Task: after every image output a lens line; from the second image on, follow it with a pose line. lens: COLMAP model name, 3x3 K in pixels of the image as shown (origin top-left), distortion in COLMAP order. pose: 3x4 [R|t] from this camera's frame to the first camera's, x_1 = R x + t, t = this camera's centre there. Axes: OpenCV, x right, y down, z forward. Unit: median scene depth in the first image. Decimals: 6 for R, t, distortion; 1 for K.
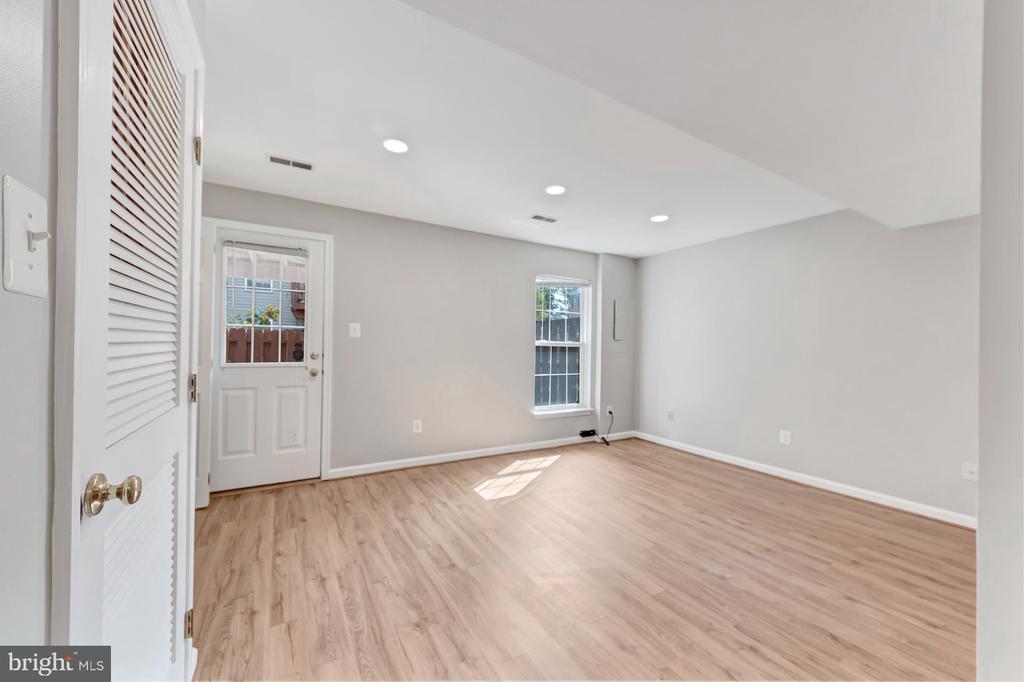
lens RADIAL K [[384.5, 0, 506.9], [0, 384.5, 346.2], [0, 0, 1]] dist [0.000370, -0.000096]
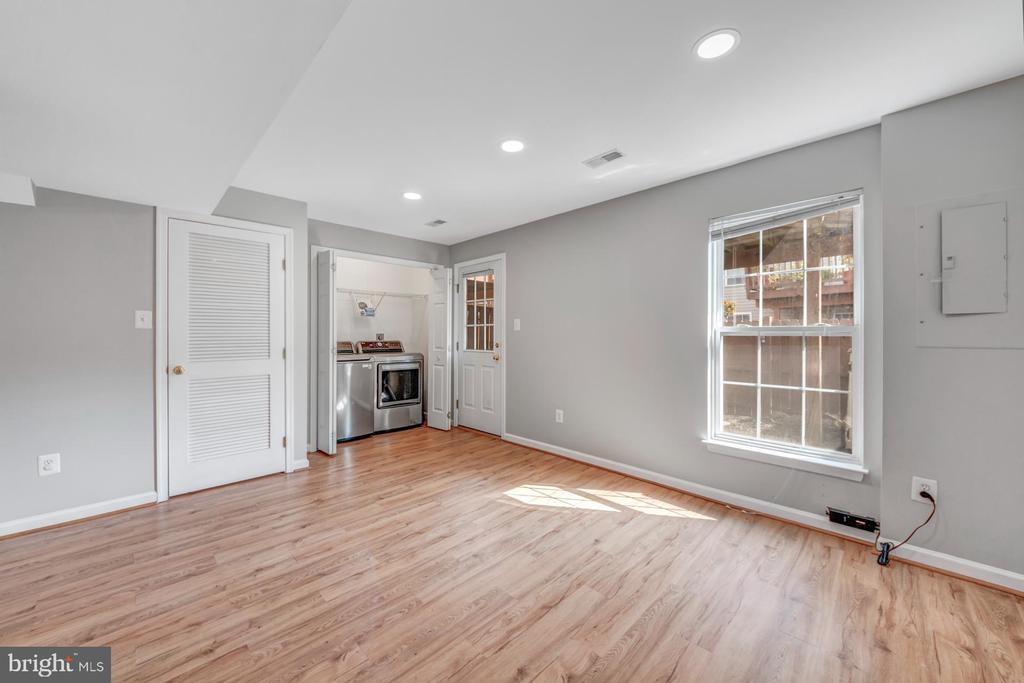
lens RADIAL K [[382.5, 0, 496.6], [0, 382.5, 338.5], [0, 0, 1]] dist [0.008438, -0.000004]
pose [[0.235400, -0.008718, -0.971859, 0.794808], [0.008274, 0.999942, -0.006966, 0.010290], [0.971863, -0.006401, 0.235459, 0.669967]]
